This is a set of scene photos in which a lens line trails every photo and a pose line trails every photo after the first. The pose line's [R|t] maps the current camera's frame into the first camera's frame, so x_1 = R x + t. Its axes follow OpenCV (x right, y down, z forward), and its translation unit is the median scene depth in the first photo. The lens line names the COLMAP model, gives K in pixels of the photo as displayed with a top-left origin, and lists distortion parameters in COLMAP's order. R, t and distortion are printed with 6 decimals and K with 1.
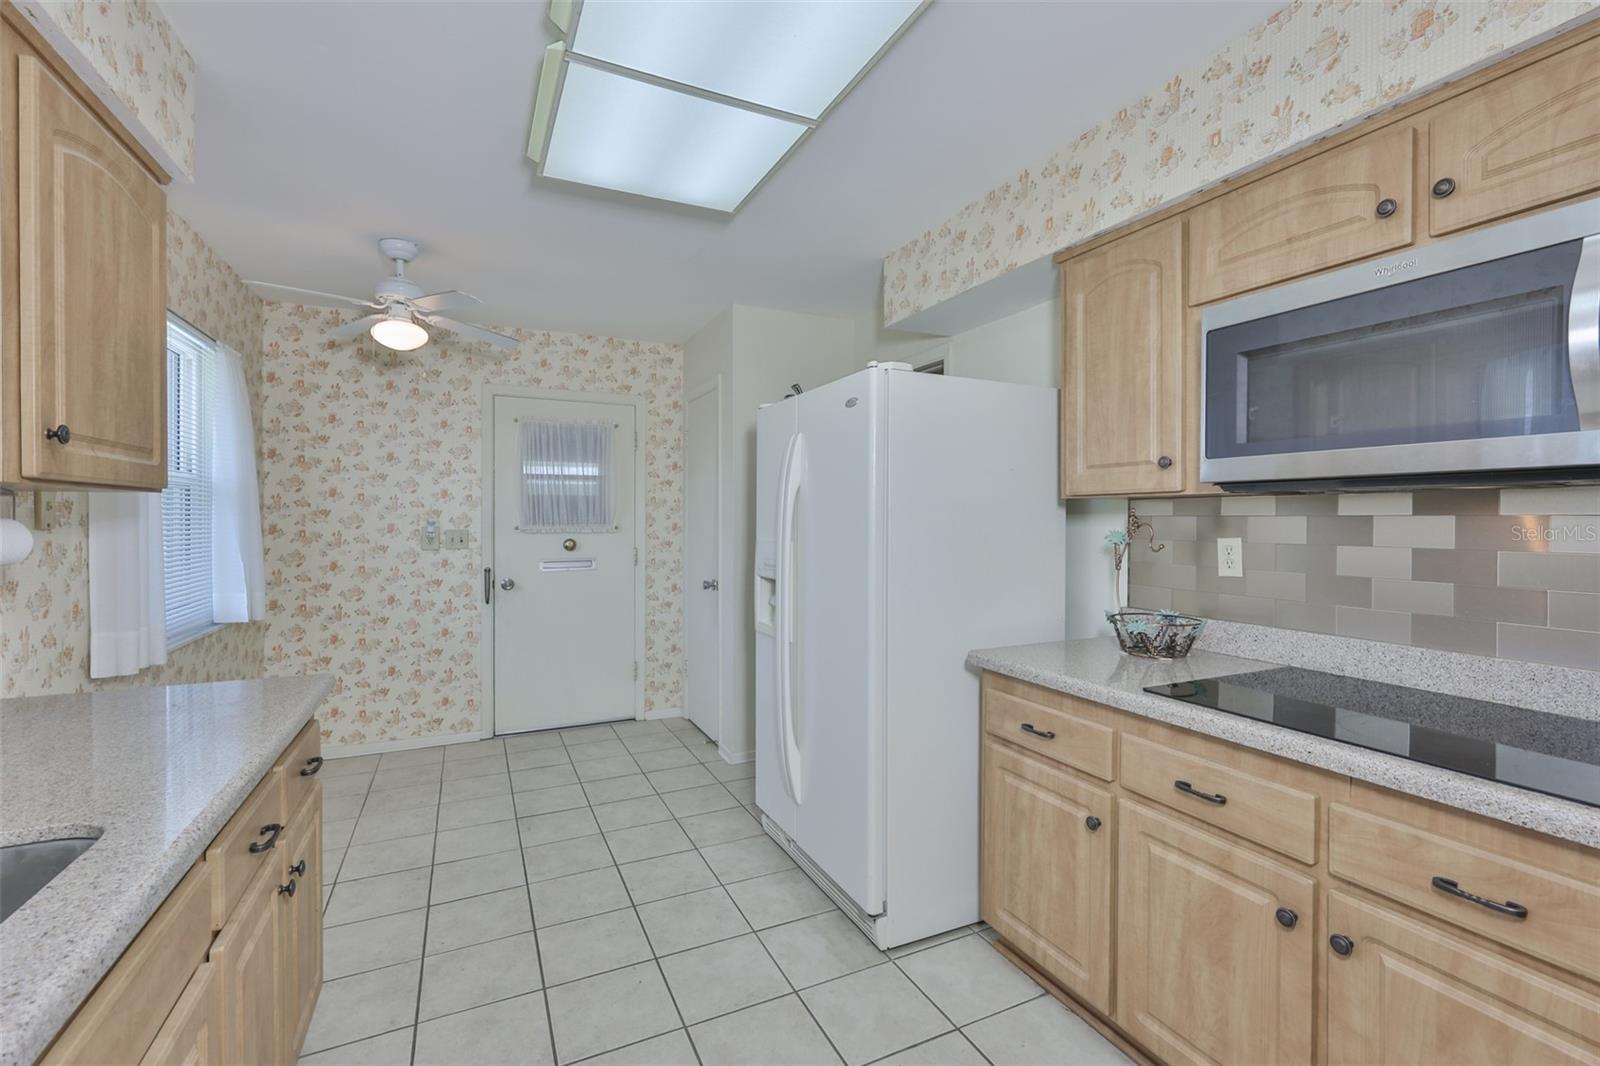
lens RADIAL K [[703.8, 0, 811.2], [0, 703.8, 522.3], [0, 0, 1]] dist [0.000134, -0.002964]
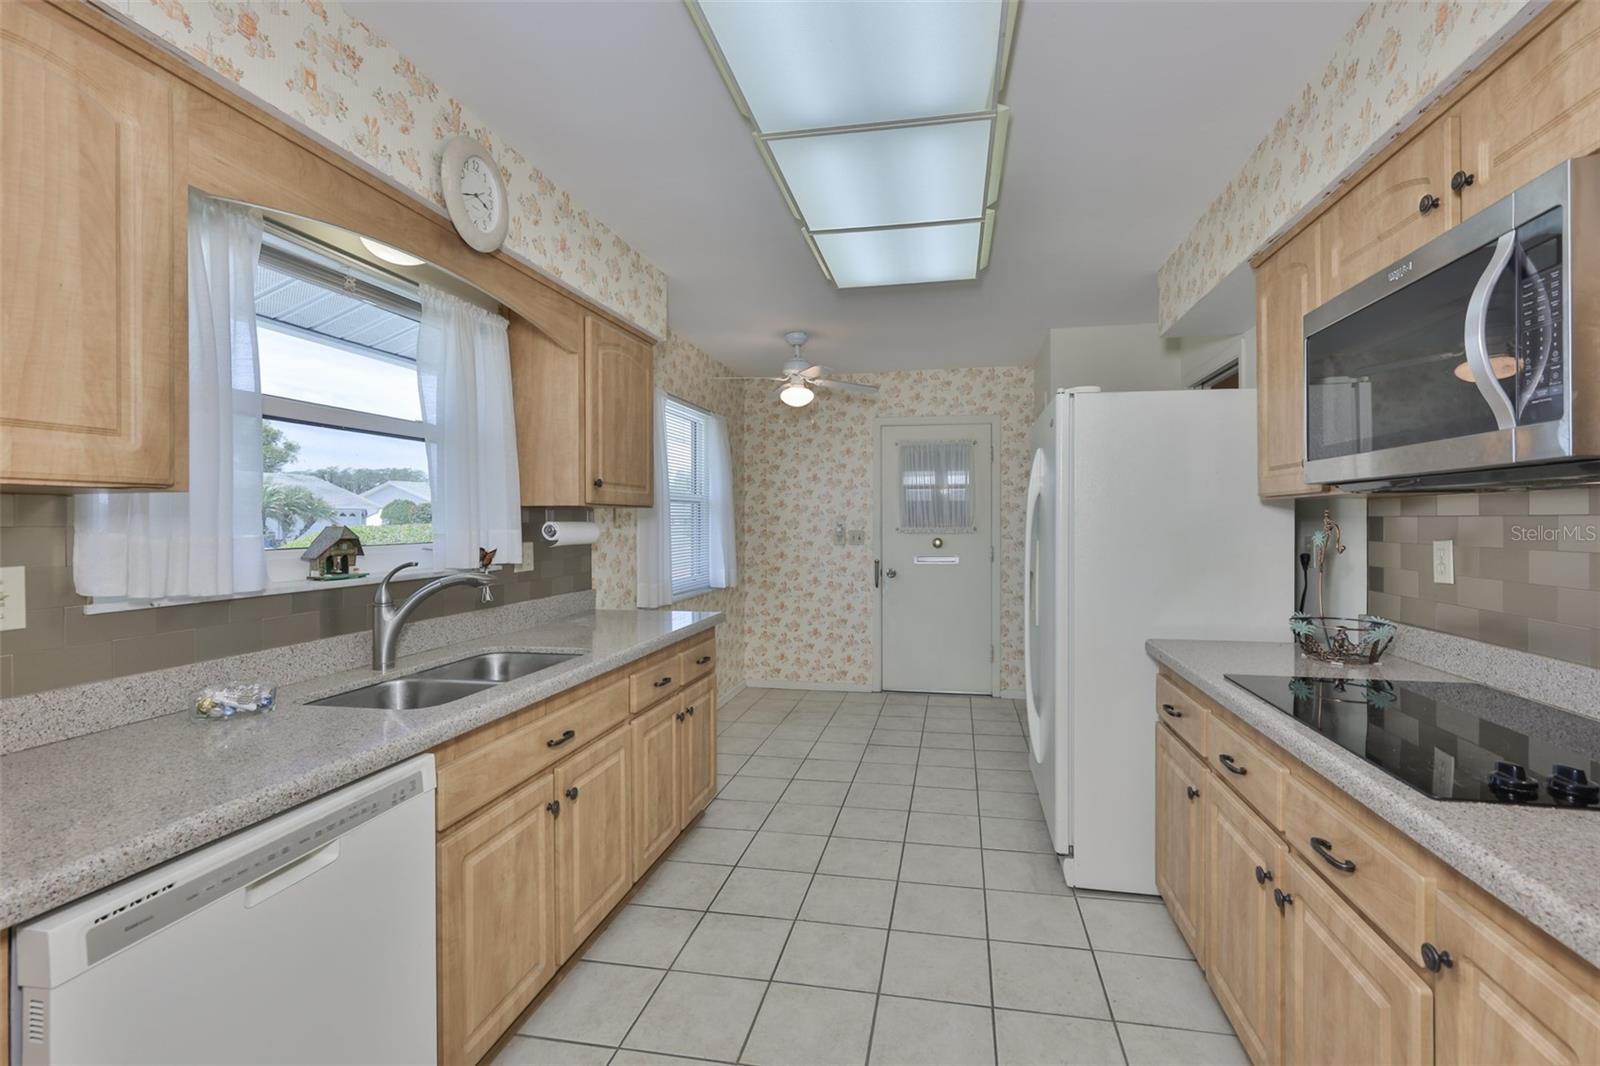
lens RADIAL K [[703.8, 0, 811.6], [0, 703.8, 518.9], [0, 0, 1]] dist [0.000134, -0.002964]
pose [[0.790860, -0.004592, -0.611979, 0.336033], [-0.001150, 0.999959, -0.008990, 0.002088], [0.611996, 0.007814, 0.790823, -0.139272]]
